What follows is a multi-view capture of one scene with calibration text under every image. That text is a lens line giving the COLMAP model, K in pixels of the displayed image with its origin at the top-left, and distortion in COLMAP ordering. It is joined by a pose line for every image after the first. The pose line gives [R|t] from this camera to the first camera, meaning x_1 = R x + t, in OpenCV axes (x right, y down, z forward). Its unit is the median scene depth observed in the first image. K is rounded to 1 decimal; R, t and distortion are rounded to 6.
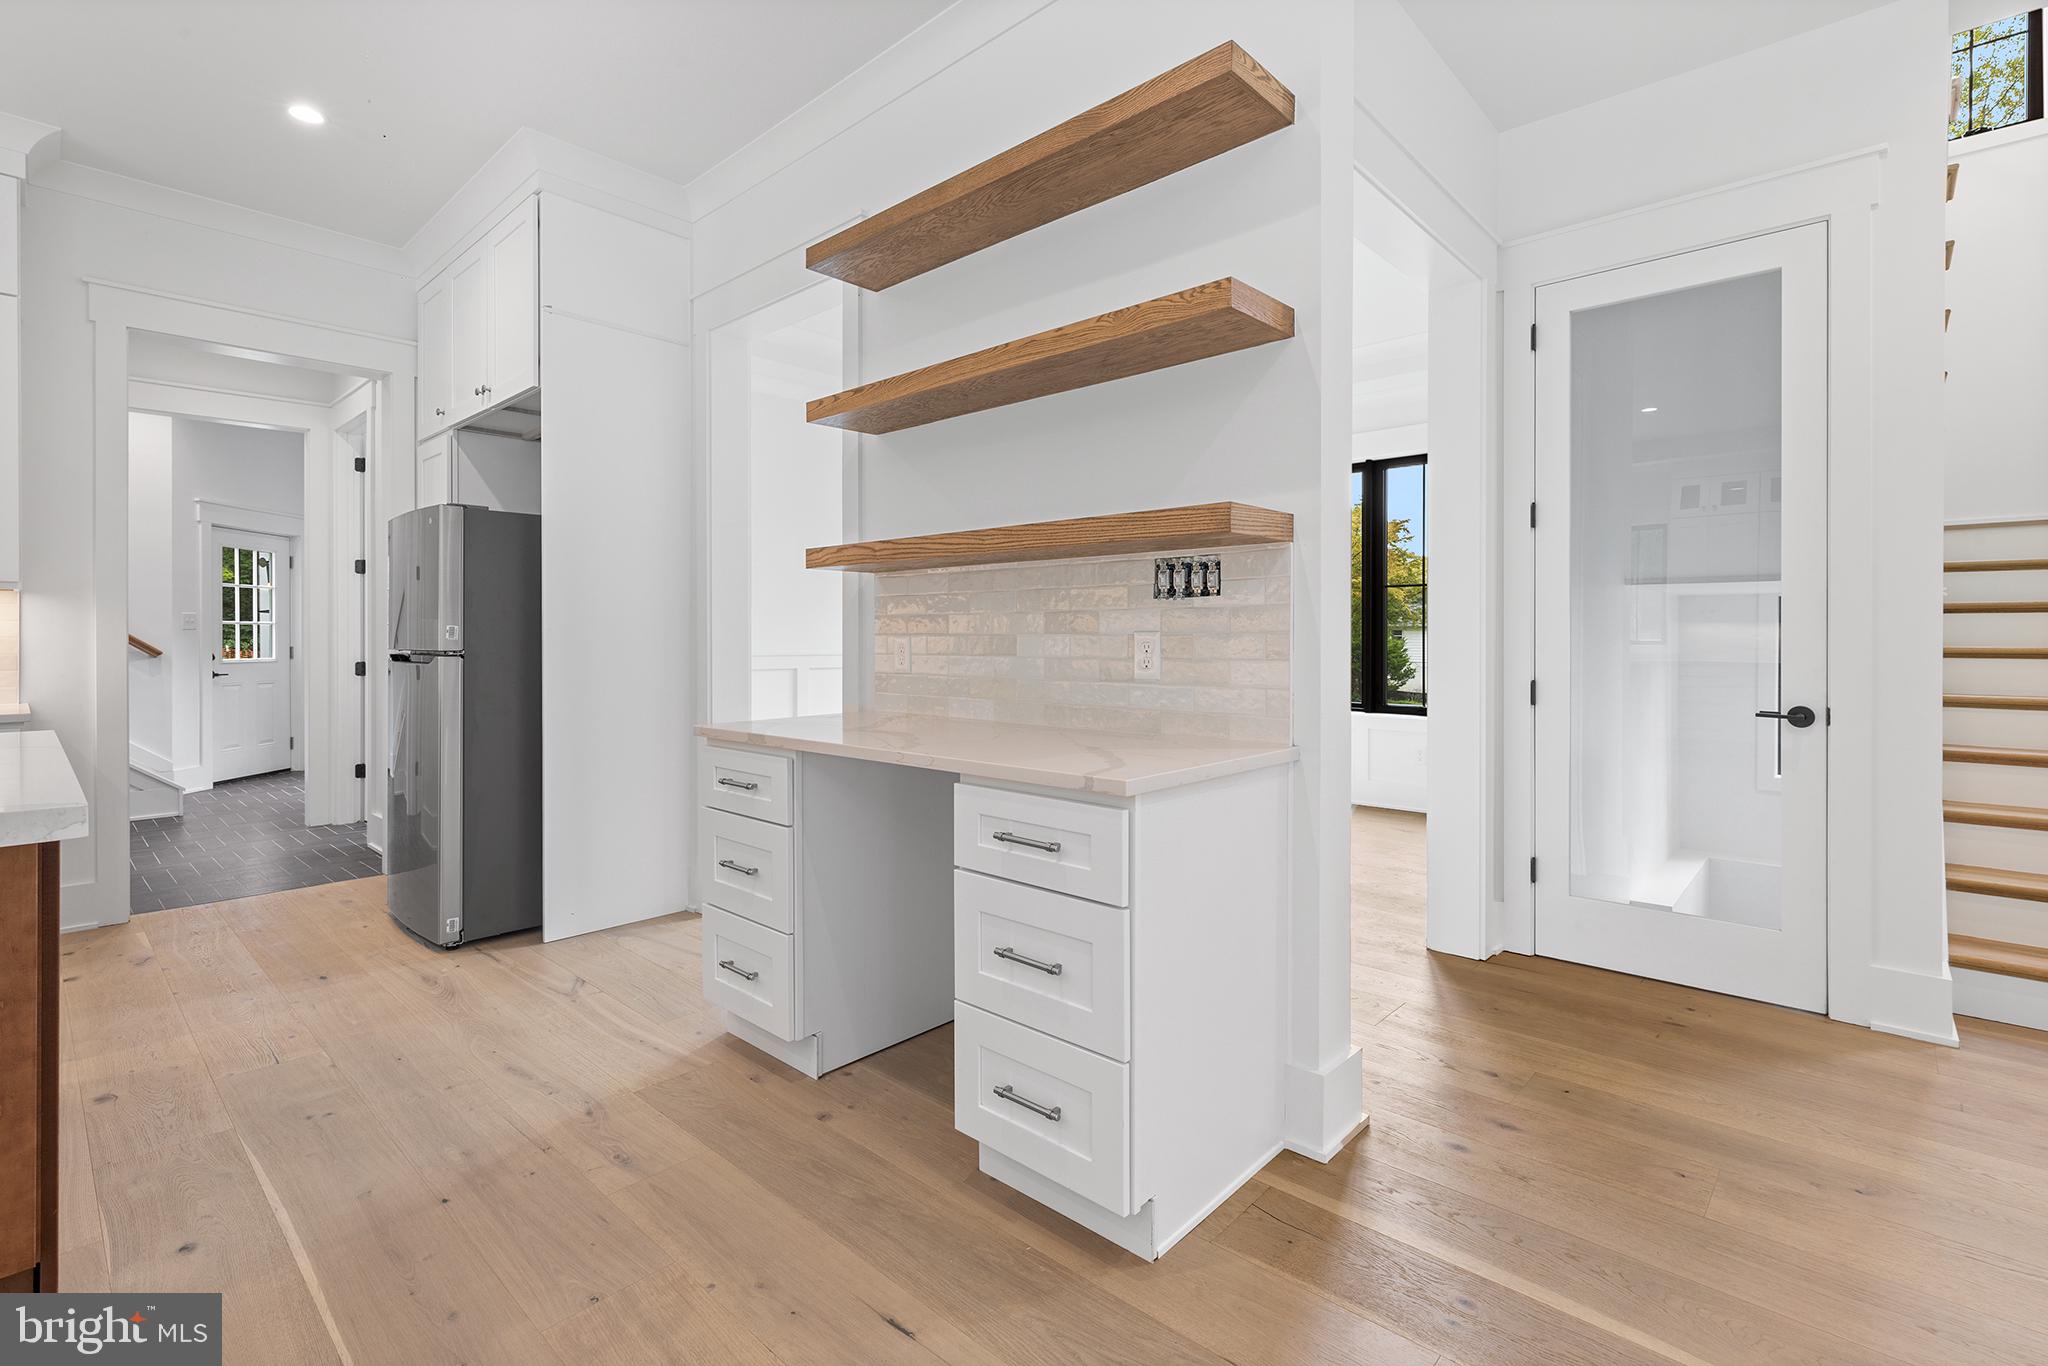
lens RADIAL K [[934.9, 0, 1024.3], [0, 934.9, 639.7], [0, 0, 1]] dist [0.000246, 0.000002]
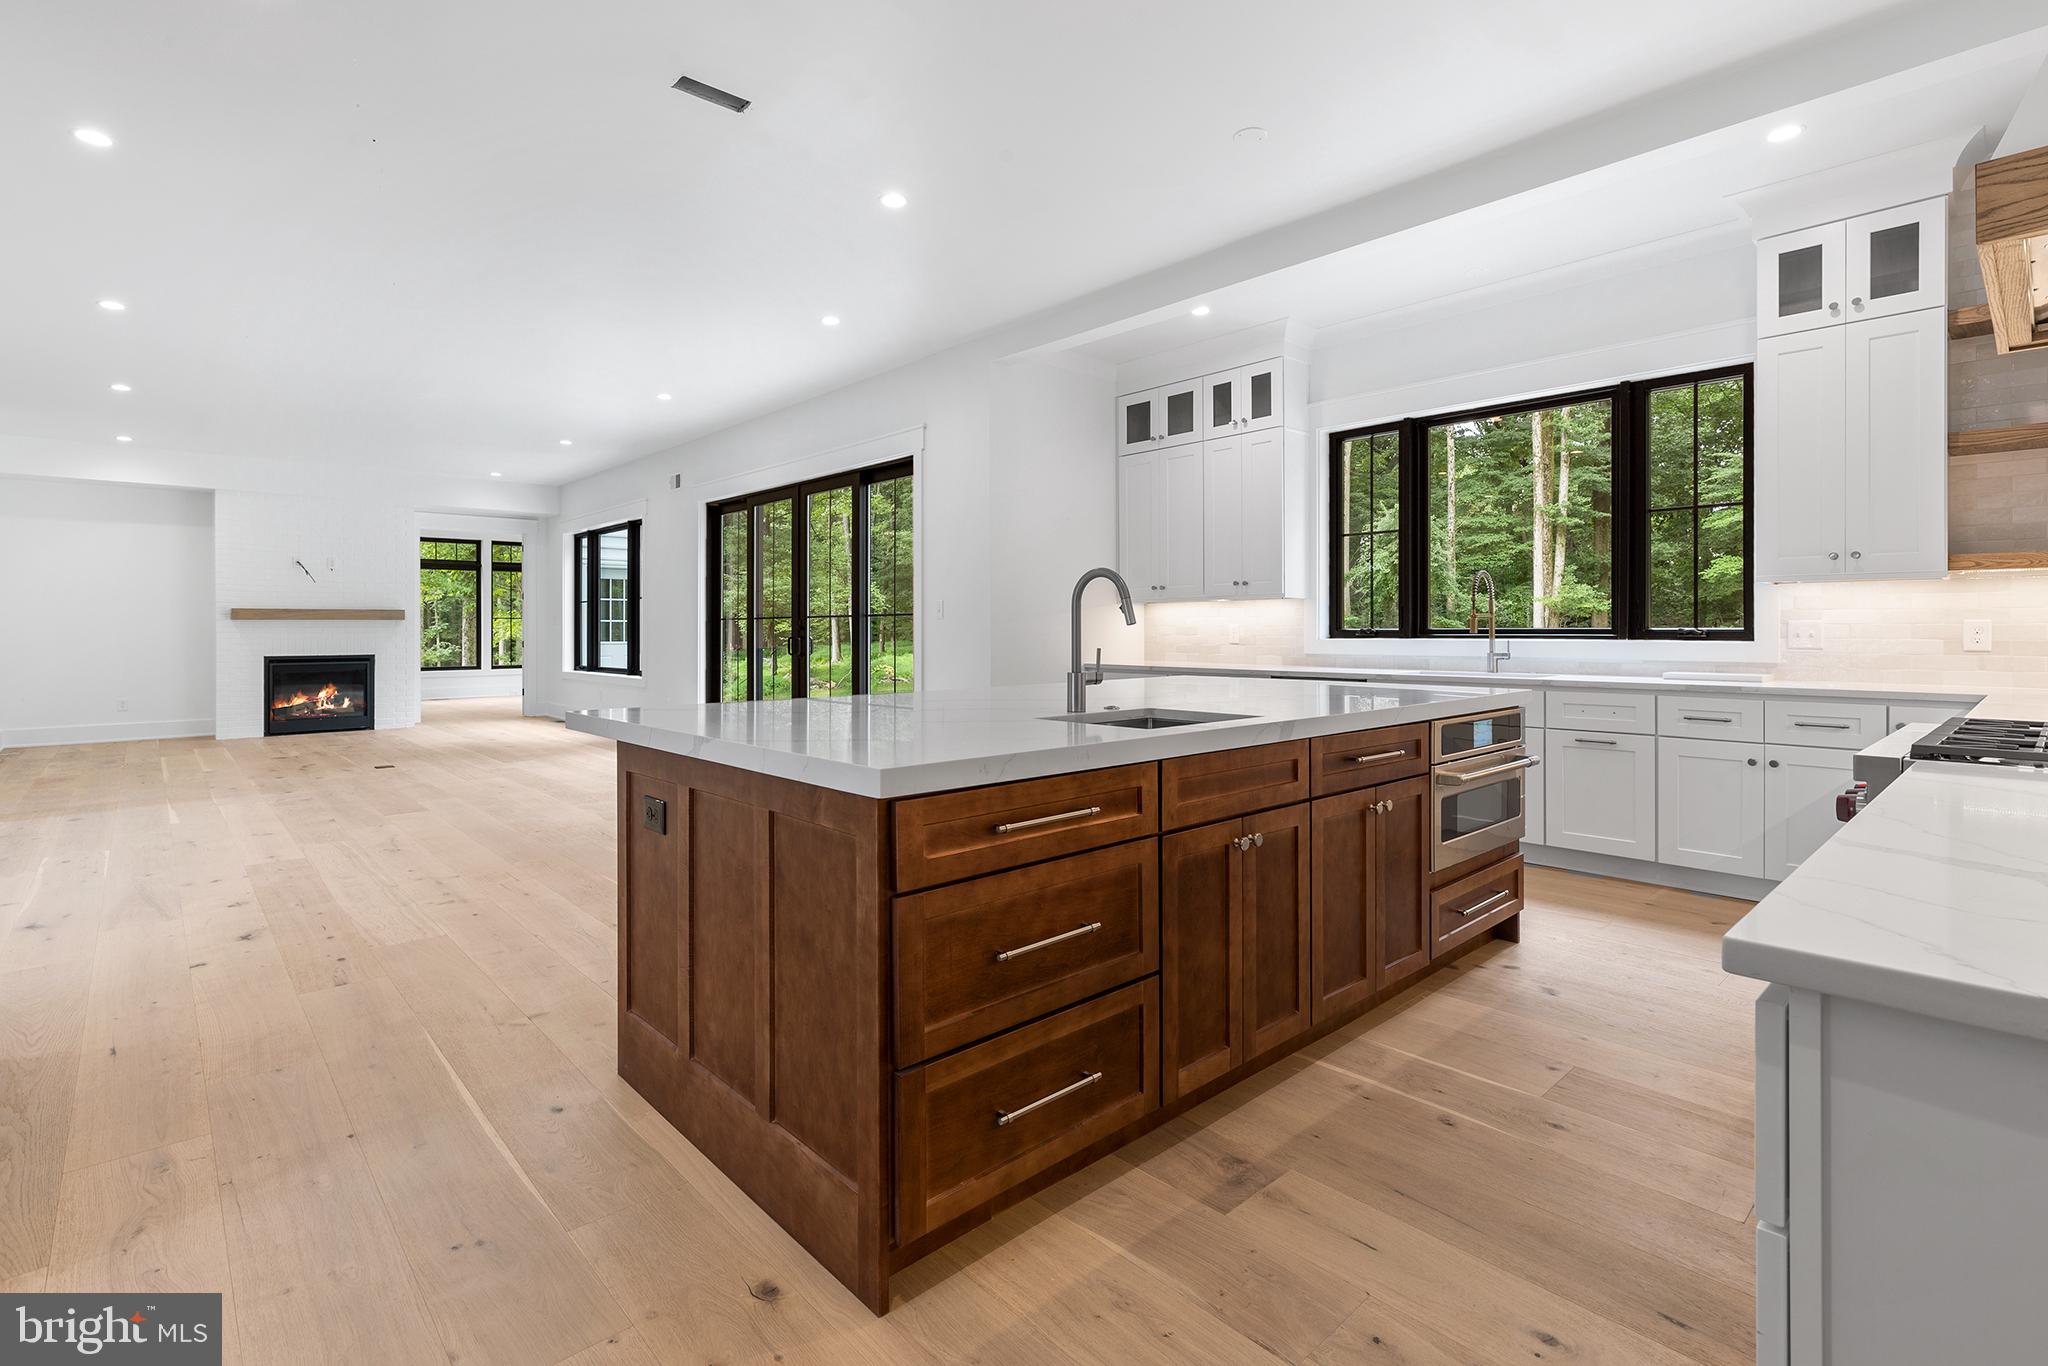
lens RADIAL K [[961.6, 0, 1039.9], [0, 961.6, 625.7], [0, 0, 1]] dist [0.003555, 0.000892]
pose [[-0.997278, 0.003823, 0.073634, -1.022678], [0.003699, 0.999992, -0.001815, 0.001618], [-0.073640, -0.001538, -0.997284, 1.399678]]
